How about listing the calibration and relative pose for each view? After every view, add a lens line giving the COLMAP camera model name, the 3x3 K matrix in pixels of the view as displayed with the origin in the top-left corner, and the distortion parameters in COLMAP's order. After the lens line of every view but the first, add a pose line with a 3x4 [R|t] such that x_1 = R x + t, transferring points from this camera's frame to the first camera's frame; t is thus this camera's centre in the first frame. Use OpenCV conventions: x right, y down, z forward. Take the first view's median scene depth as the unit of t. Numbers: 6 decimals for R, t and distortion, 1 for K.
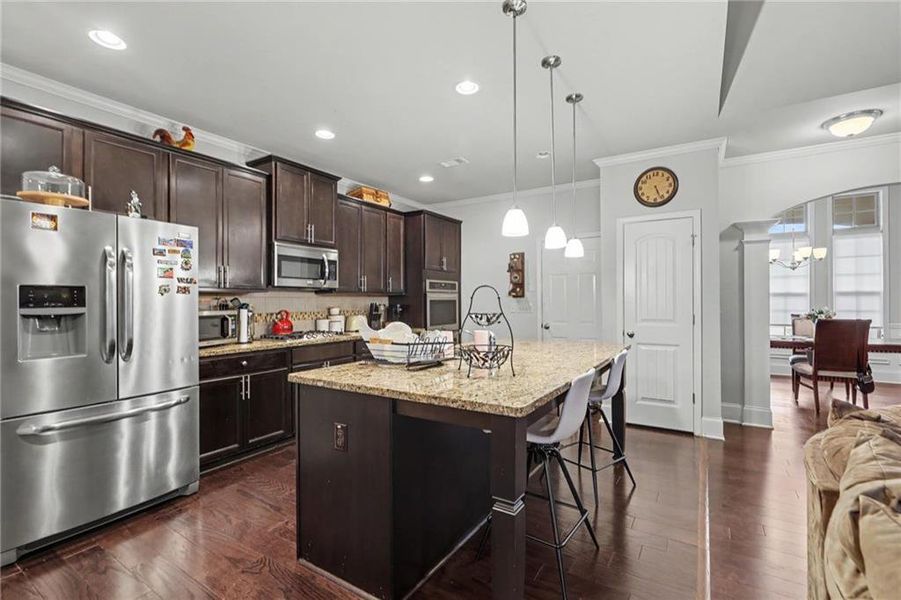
lens RADIAL K [[403.8, 0, 453.7], [0, 403.8, 299.9], [0, 0, 1]] dist [-0.003104, -0.000966]
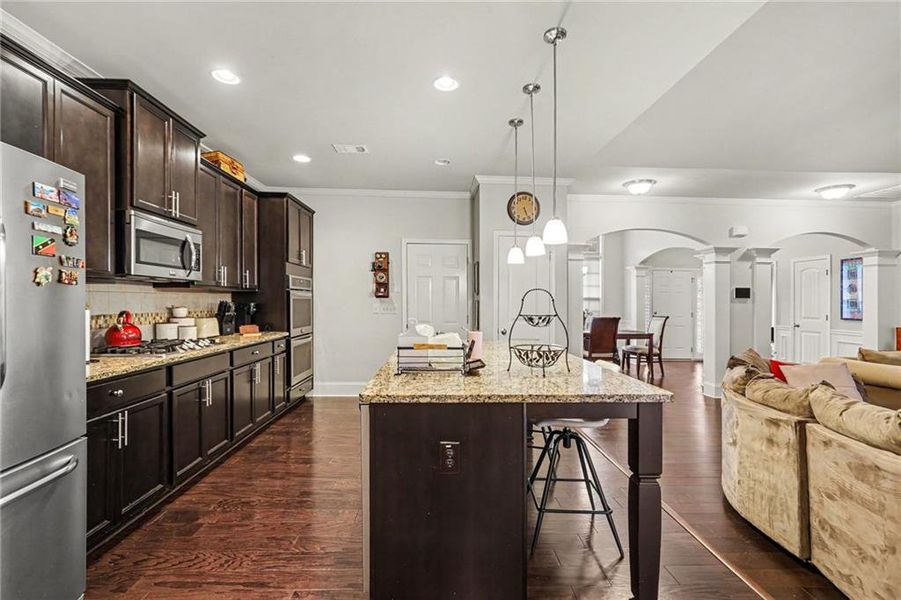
lens RADIAL K [[403.8, 0, 454.8], [0, 403.8, 300.5], [0, 0, 1]] dist [-0.003104, -0.000966]
pose [[0.823266, 0.015122, 0.567454, -0.330480], [-0.016233, 0.999863, -0.003095, 0.000928], [-0.567423, -0.006664, 0.823399, 0.118839]]
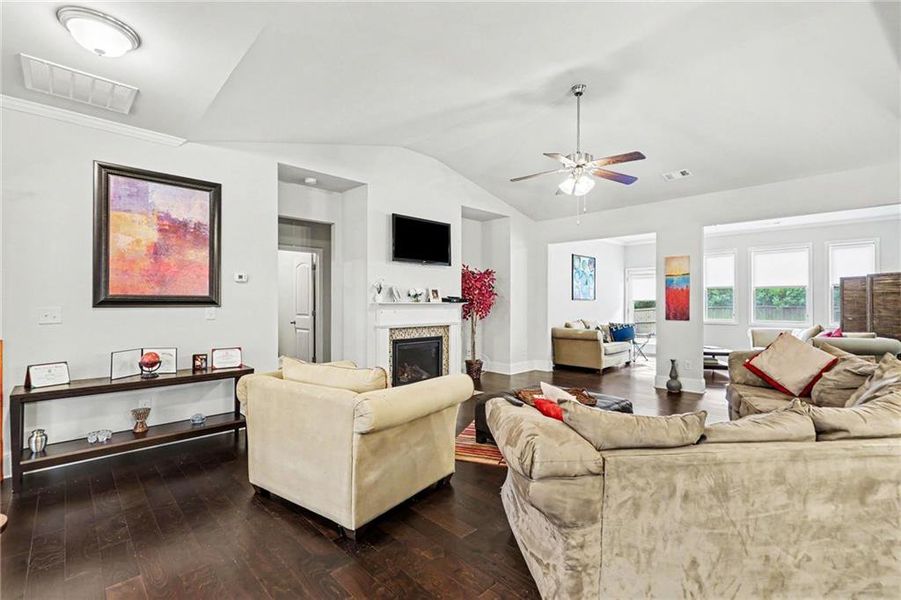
lens RADIAL K [[403.8, 0, 451.8], [0, 403.8, 306.6], [0, 0, 1]] dist [-0.003104, -0.000966]
pose [[-0.969340, 0.000924, 0.245722, 0.703208], [0.002960, 0.999964, 0.007919, 0.002531], [-0.245706, 0.008403, -0.969308, 0.849523]]
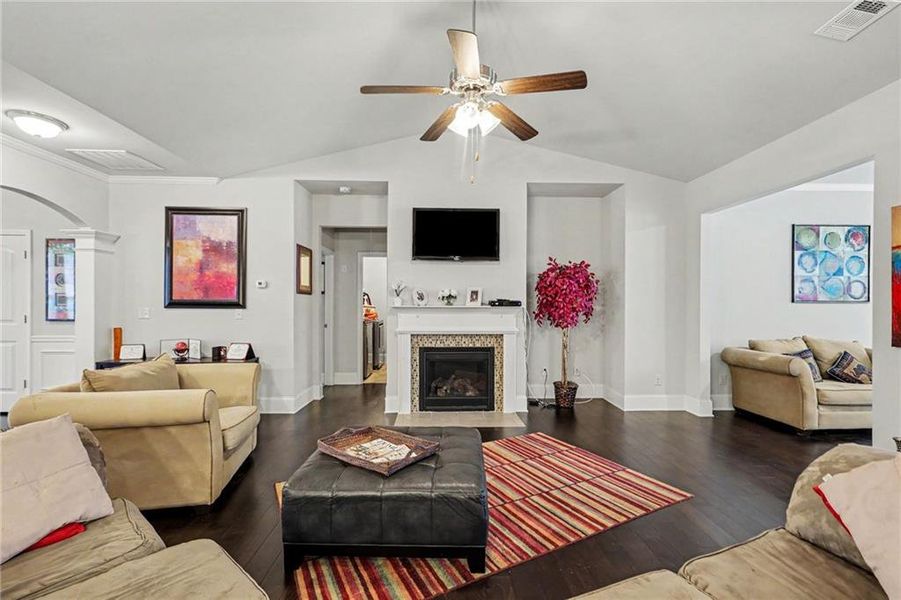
lens RADIAL K [[403.8, 0, 446.4], [0, 403.8, 304.1], [0, 0, 1]] dist [-0.003104, -0.000966]
pose [[-0.557686, 0.001253, 0.830051, 0.199565], [-0.002818, 0.999990, -0.003403, -0.001896], [-0.830047, -0.004237, -0.557677, 0.243868]]
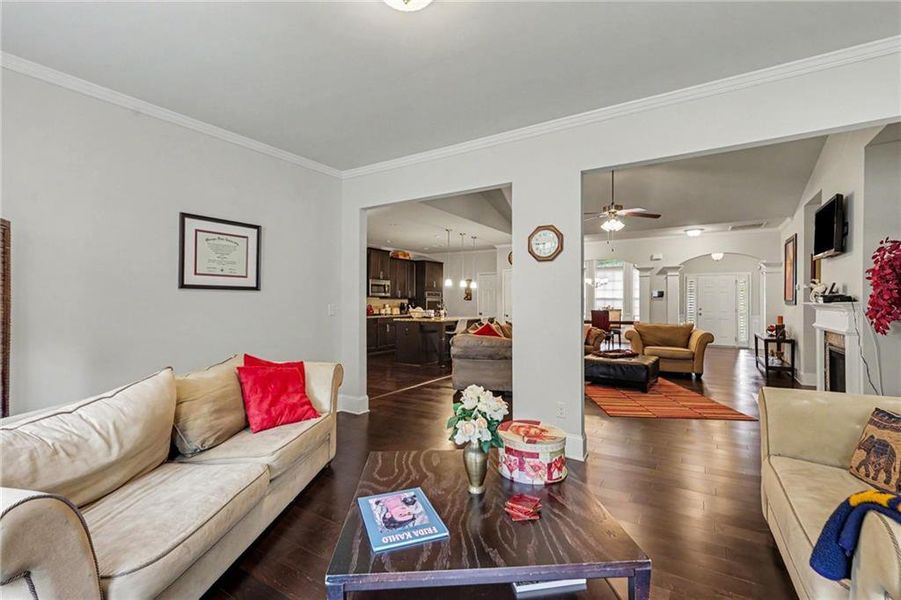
lens RADIAL K [[403.8, 0, 458.1], [0, 403.8, 297.8], [0, 0, 1]] dist [-0.003104, -0.000966]
pose [[0.999852, 0.005052, 0.016459, 0.089029], [-0.004931, 0.999960, -0.007442, -0.002864], [-0.016496, 0.007360, 0.999837, -1.491019]]
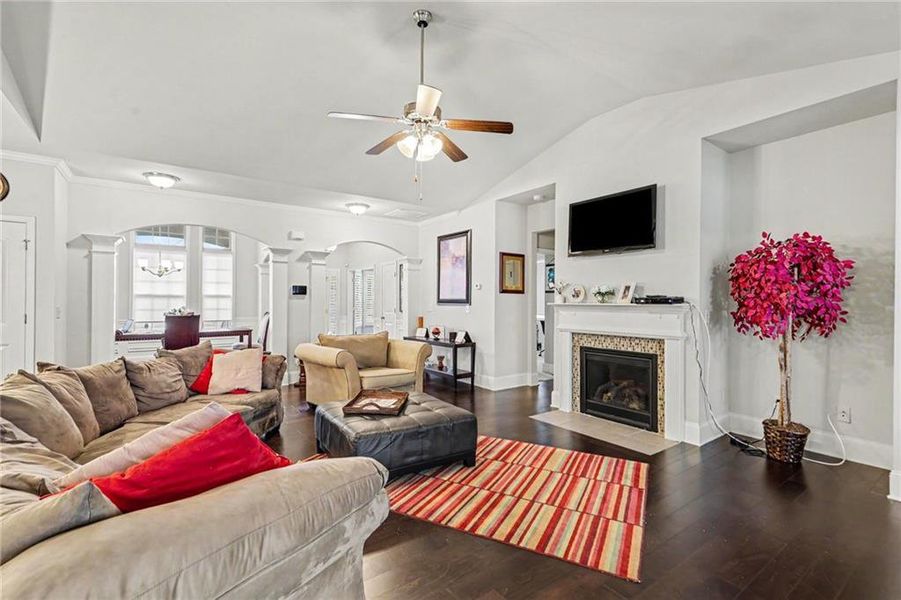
lens RADIAL K [[403.8, 0, 451.8], [0, 403.8, 303.7], [0, 0, 1]] dist [-0.003104, -0.000966]
pose [[0.380456, -0.000489, 0.924799, 0.032388], [-0.006473, 0.999974, 0.003192, -0.001245], [-0.924776, -0.007201, 0.380443, -0.428303]]
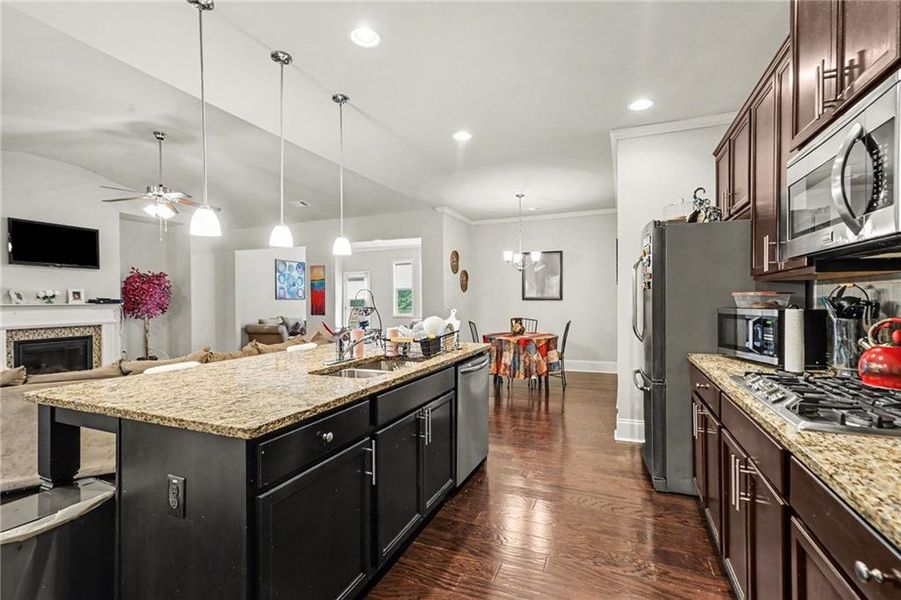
lens RADIAL K [[403.8, 0, 448.0], [0, 403.8, 302.7], [0, 0, 1]] dist [-0.003104, -0.000966]
pose [[-0.985207, 0.014407, -0.170763, 0.040721], [0.013634, 0.999891, 0.005701, 0.005560], [0.170827, 0.003289, -0.985296, 1.175440]]
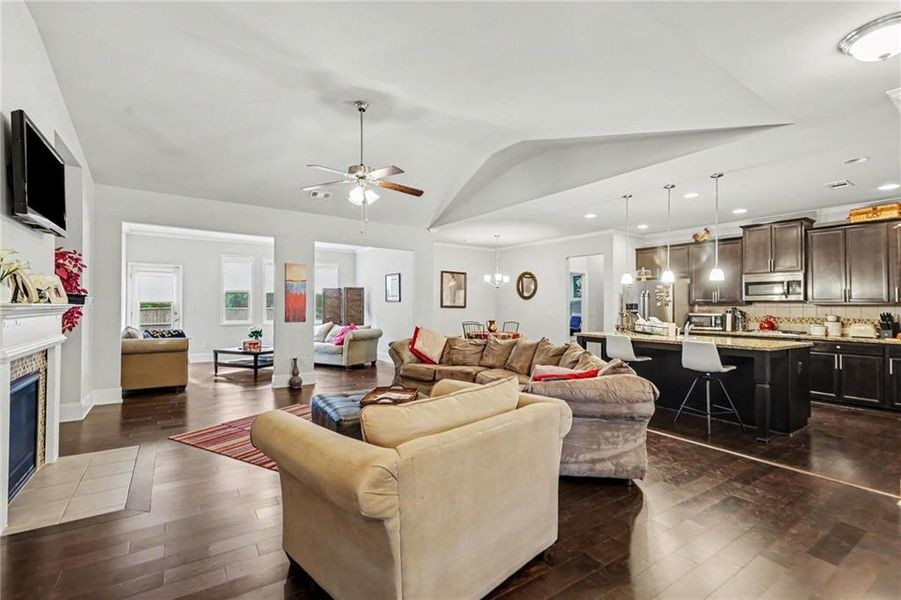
lens RADIAL K [[403.8, 0, 451.5], [0, 403.8, 306.5], [0, 0, 1]] dist [-0.003104, -0.000966]
pose [[-0.401785, 0.000225, -0.915734, 1.440549], [-0.006861, 0.999971, 0.003256, -0.005131], [0.915709, 0.007591, -0.401771, 0.474773]]
